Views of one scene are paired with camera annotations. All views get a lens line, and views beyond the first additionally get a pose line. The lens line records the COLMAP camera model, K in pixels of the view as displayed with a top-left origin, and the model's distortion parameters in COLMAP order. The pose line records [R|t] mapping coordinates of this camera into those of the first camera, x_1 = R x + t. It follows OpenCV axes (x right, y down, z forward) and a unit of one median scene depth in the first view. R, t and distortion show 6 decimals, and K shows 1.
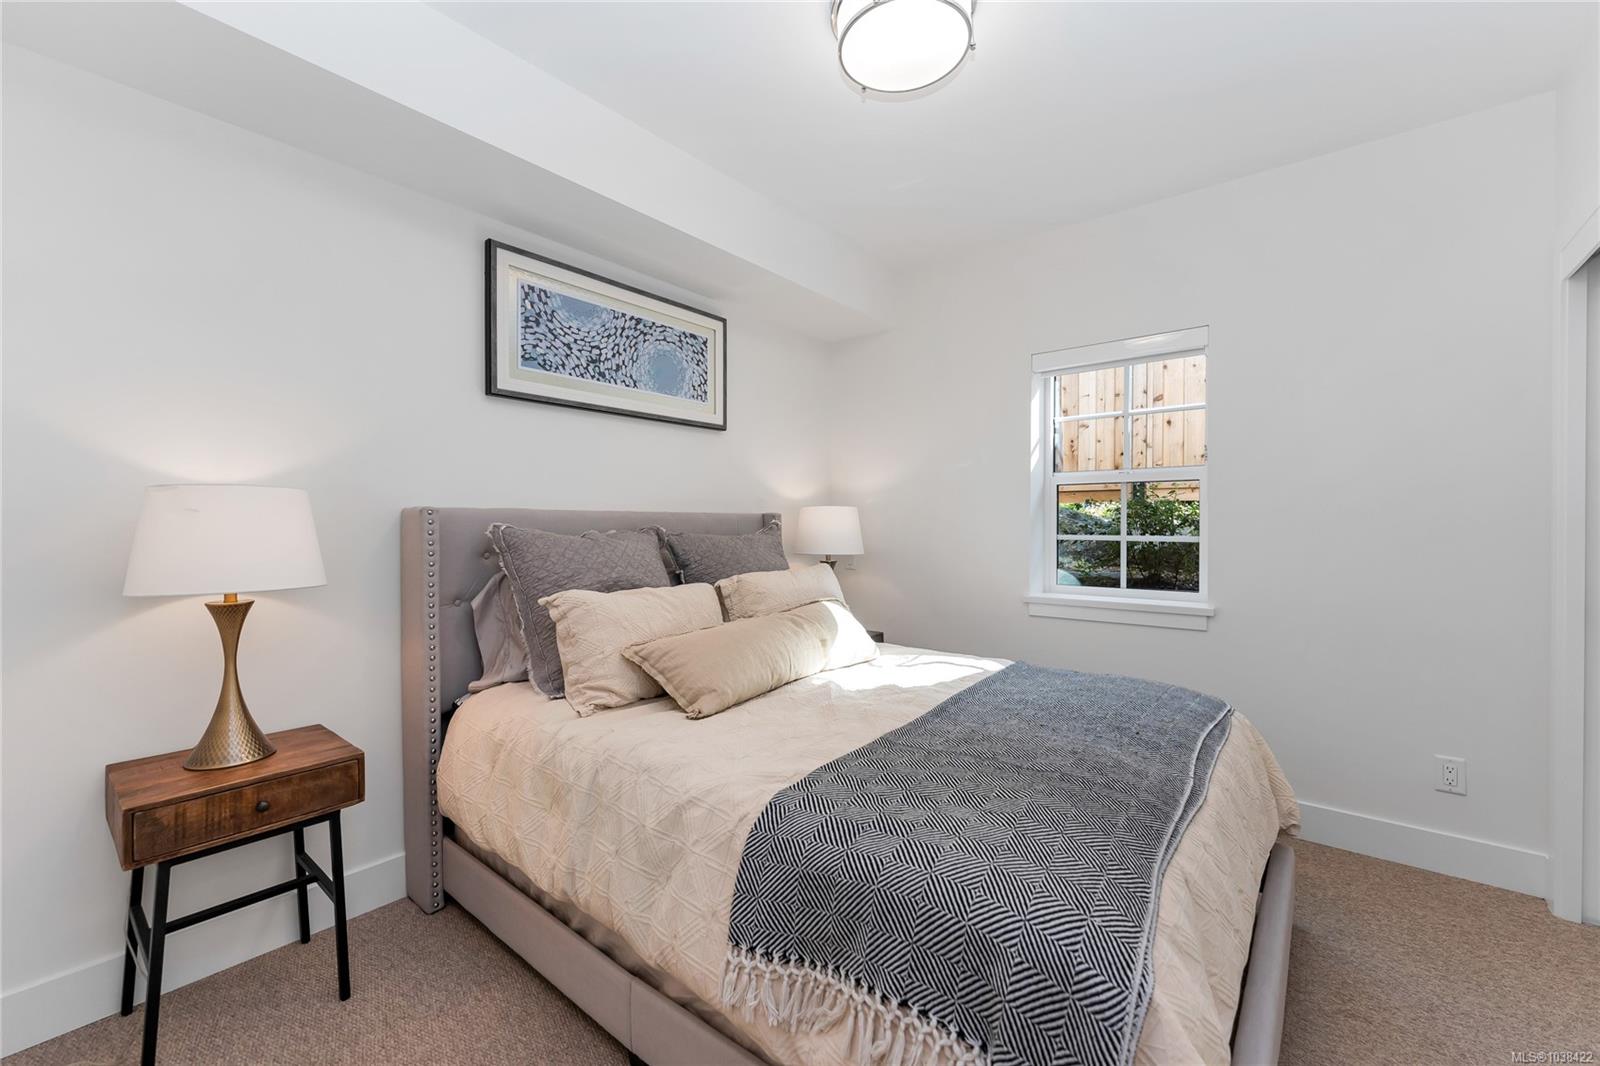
lens RADIAL K [[638.8, 0, 796.5], [0, 638.8, 524.4], [0, 0, 1]] dist [0.003438, -0.000450]
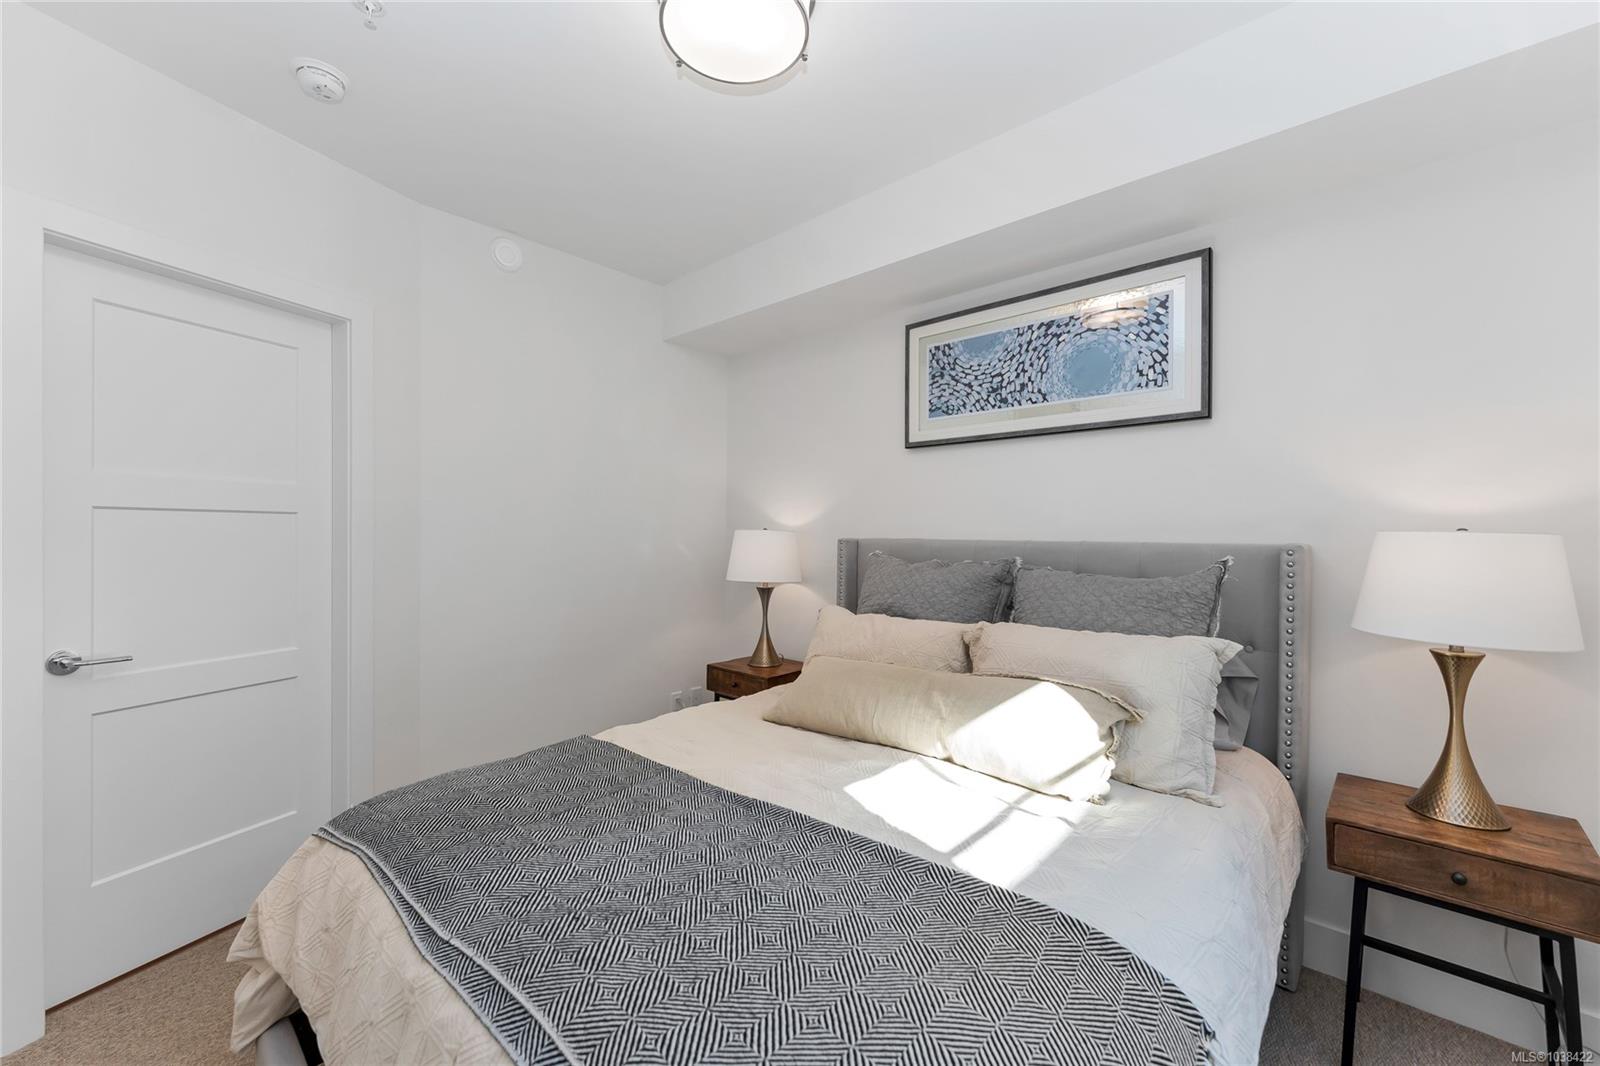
lens RADIAL K [[638.8, 0, 796.8], [0, 638.8, 540.2], [0, 0, 1]] dist [0.003438, -0.000450]
pose [[-0.069210, -0.004282, -0.997593, 0.684065], [-0.025836, 0.999663, -0.002499, -0.012356], [0.997267, 0.025601, -0.069297, 0.760588]]
